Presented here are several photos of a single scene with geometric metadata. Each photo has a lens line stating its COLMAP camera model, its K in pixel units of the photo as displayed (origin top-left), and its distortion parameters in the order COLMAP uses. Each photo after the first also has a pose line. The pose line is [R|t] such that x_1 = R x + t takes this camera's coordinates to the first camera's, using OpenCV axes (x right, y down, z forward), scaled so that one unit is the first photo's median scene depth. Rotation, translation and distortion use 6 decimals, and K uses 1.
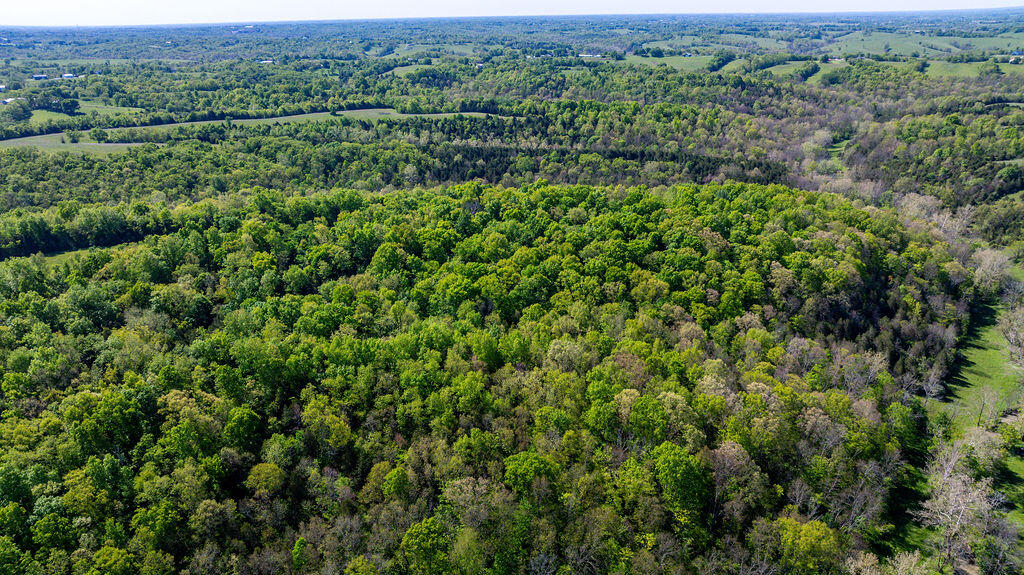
lens RADIAL K [[720.1, 0, 508.1], [0, 720.1, 288.4], [0, 0, 1]] dist [-0.030835, 0.033273]
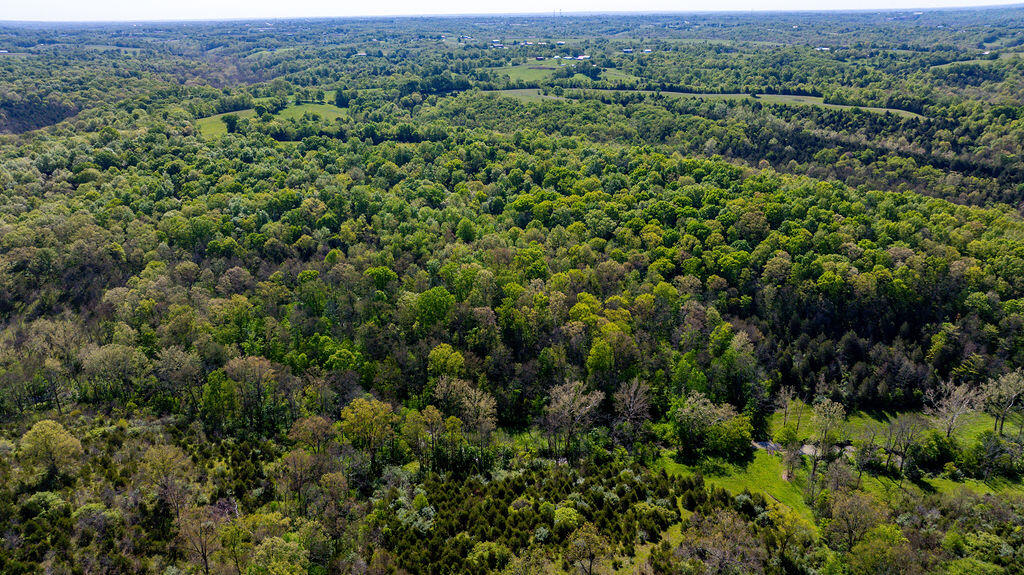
lens RADIAL K [[720.1, 0, 508.8], [0, 720.1, 285.5], [0, 0, 1]] dist [-0.030835, 0.033273]
pose [[0.651885, 0.280040, -0.704715, 0.370157], [-0.267637, 0.954474, 0.131716, -0.009213], [0.709518, 0.102744, 0.697157, -0.005298]]
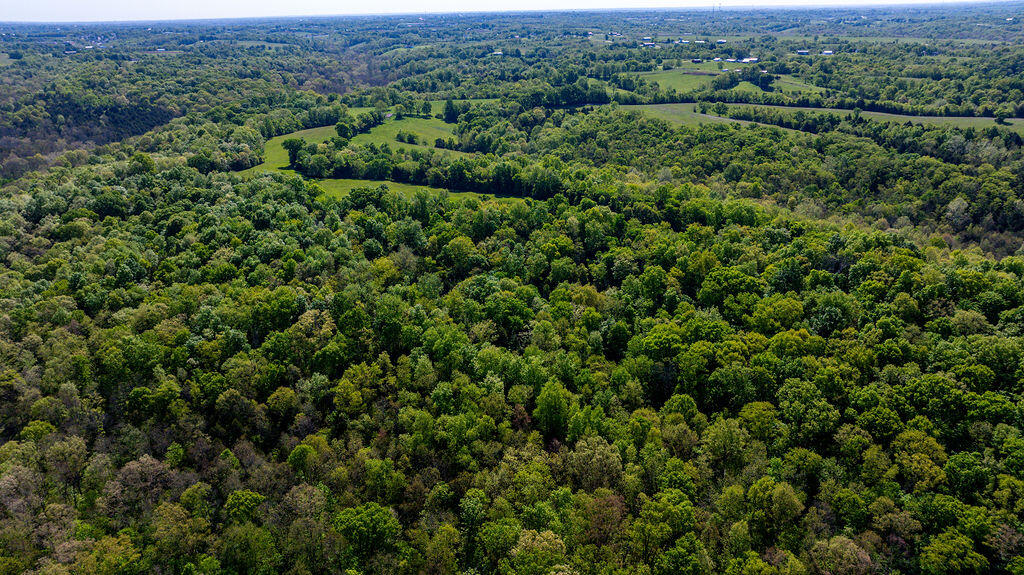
lens RADIAL K [[720.1, 0, 517.3], [0, 720.1, 285.4], [0, 0, 1]] dist [-0.030835, 0.033273]
pose [[0.498050, 0.321198, -0.805468, 0.189129], [-0.298368, 0.935629, 0.188611, -0.062917], [0.814201, 0.146388, 0.561825, 0.144634]]
